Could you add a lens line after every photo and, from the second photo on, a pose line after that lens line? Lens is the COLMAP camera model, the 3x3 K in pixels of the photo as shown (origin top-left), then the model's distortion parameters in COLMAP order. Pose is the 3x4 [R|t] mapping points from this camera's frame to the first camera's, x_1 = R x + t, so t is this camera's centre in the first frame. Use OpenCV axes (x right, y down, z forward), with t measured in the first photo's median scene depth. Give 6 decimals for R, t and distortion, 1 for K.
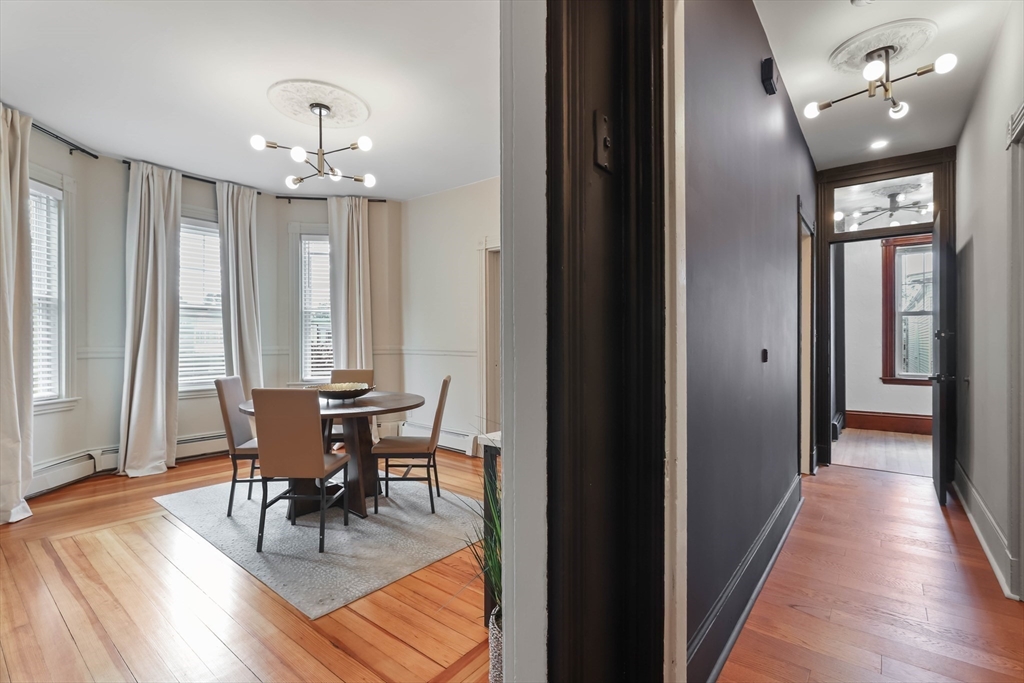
lens RADIAL K [[469.6, 0, 509.2], [0, 469.6, 344.6], [0, 0, 1]] dist [-0.023727, 0.010238]
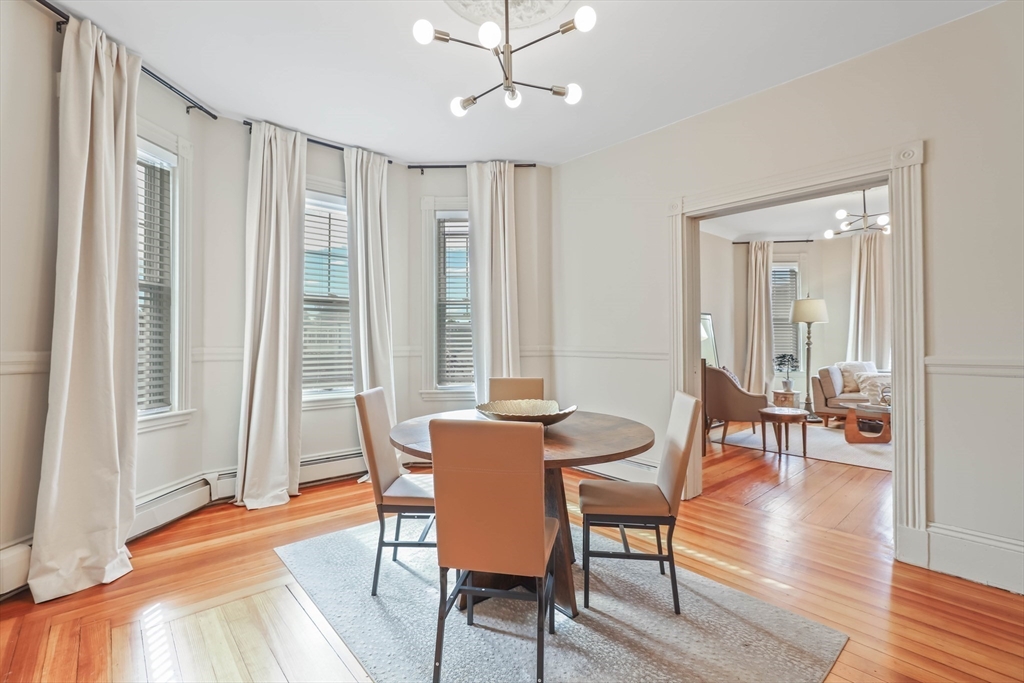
lens RADIAL K [[463.7, 0, 507.1], [0, 463.7, 339.1], [0, 0, 1]] dist [-0.027057, 0.011635]
pose [[0.983048, -0.002793, -0.183327, -0.235486], [0.000589, 0.999927, -0.012080, 0.000673], [0.183347, 0.011767, 0.982978, 0.303511]]
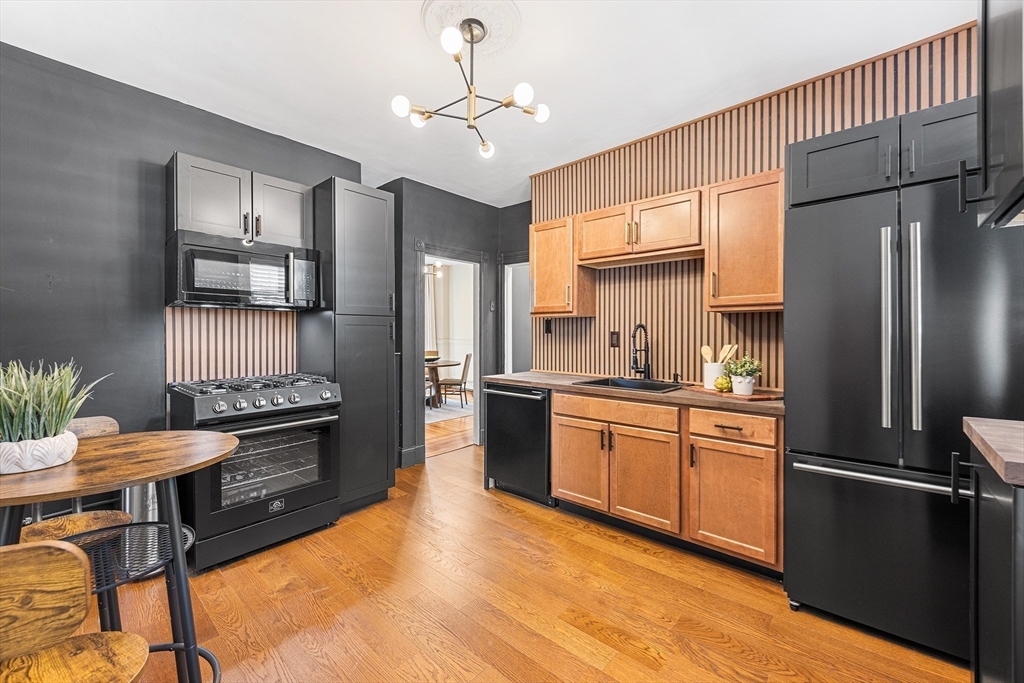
lens RADIAL K [[407.0, 0, 529.4], [0, 407.0, 338.6], [0, 0, 1]] dist [0.000169, -0.000126]
pose [[0.999855, 0.004024, -0.016535, 0.193272], [-0.003832, 0.999925, 0.011596, -0.030840], [0.016581, -0.011531, 0.999796, -1.014691]]
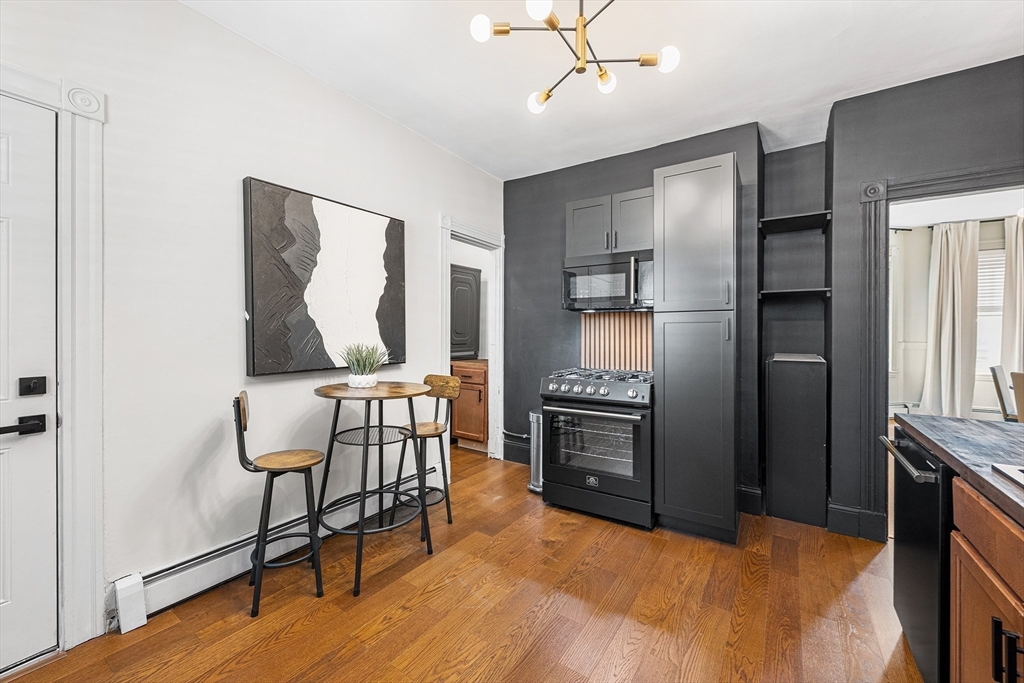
lens RADIAL K [[417.4, 0, 512.0], [0, 417.4, 335.0], [0, 0, 1]] dist [-0.000816, -0.000430]
pose [[0.086872, 0.005965, -0.996202, 0.516148], [-0.002041, 0.999981, 0.005810, -0.029456], [0.996217, 0.001529, 0.086882, -0.609807]]
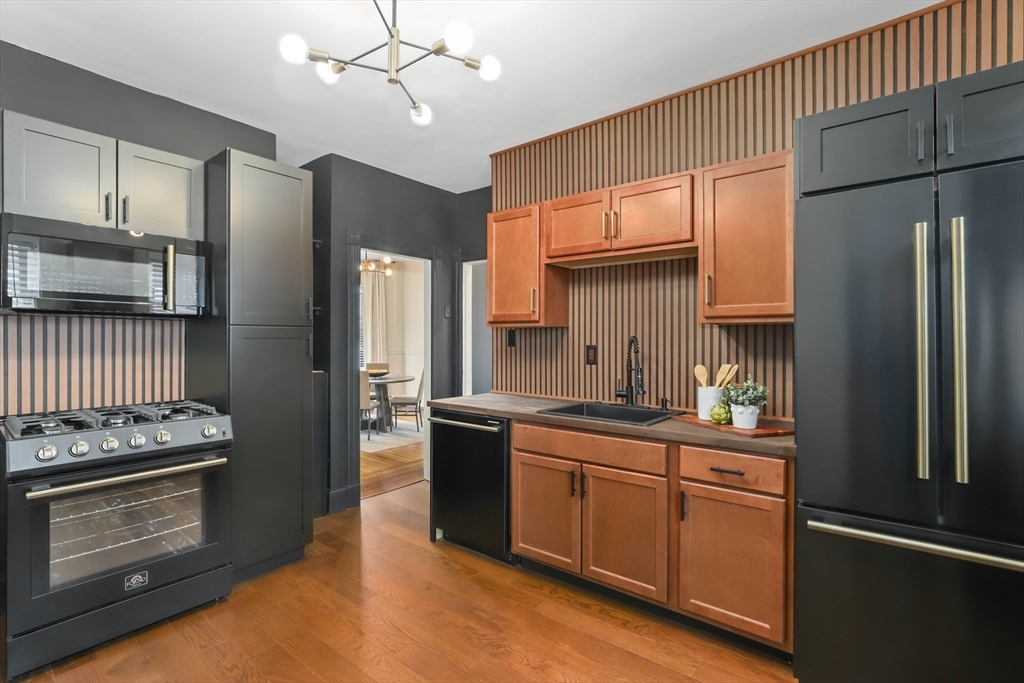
lens RADIAL K [[463.5, 0, 529.4], [0, 463.5, 341.4], [0, 0, 1]] dist [-0.028758, 0.010697]
pose [[0.999353, 0.005887, 0.035490, 0.225012], [-0.005994, 0.999978, 0.002912, -0.045616], [-0.035472, -0.003123, 0.999366, -0.942980]]
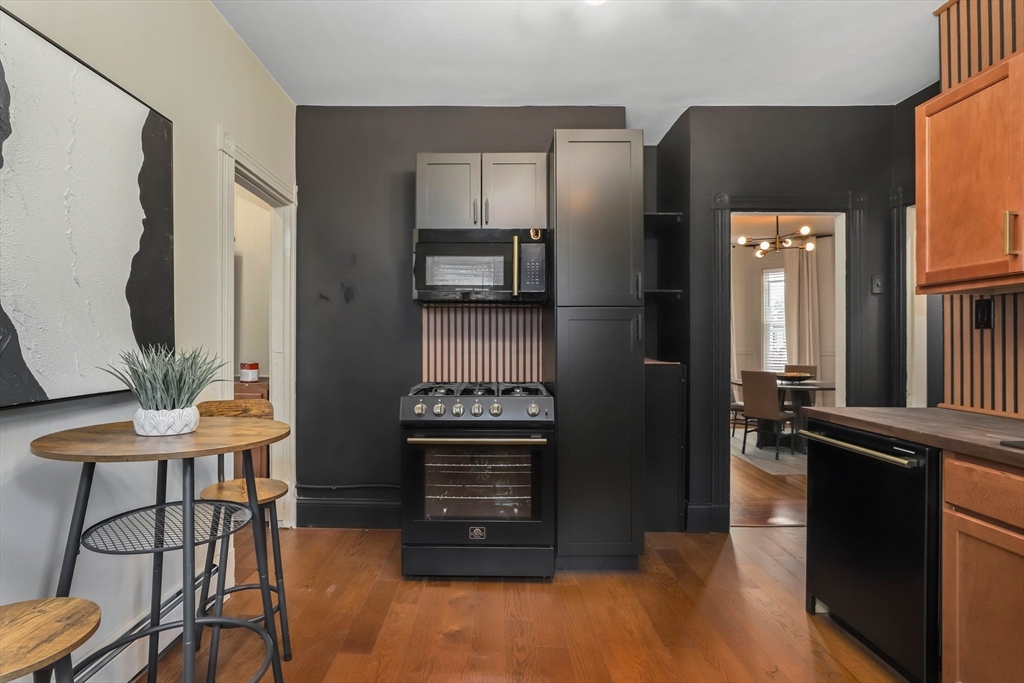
lens RADIAL K [[503.0, 0, 492.2], [0, 503.0, 344.2], [0, 0, 1]] dist [-0.030546, 0.012511]
pose [[0.620884, 0.002535, -0.783898, 0.317002], [-0.001742, 0.999997, 0.001854, -0.014727], [0.783900, 0.000214, 0.620887, -0.797456]]
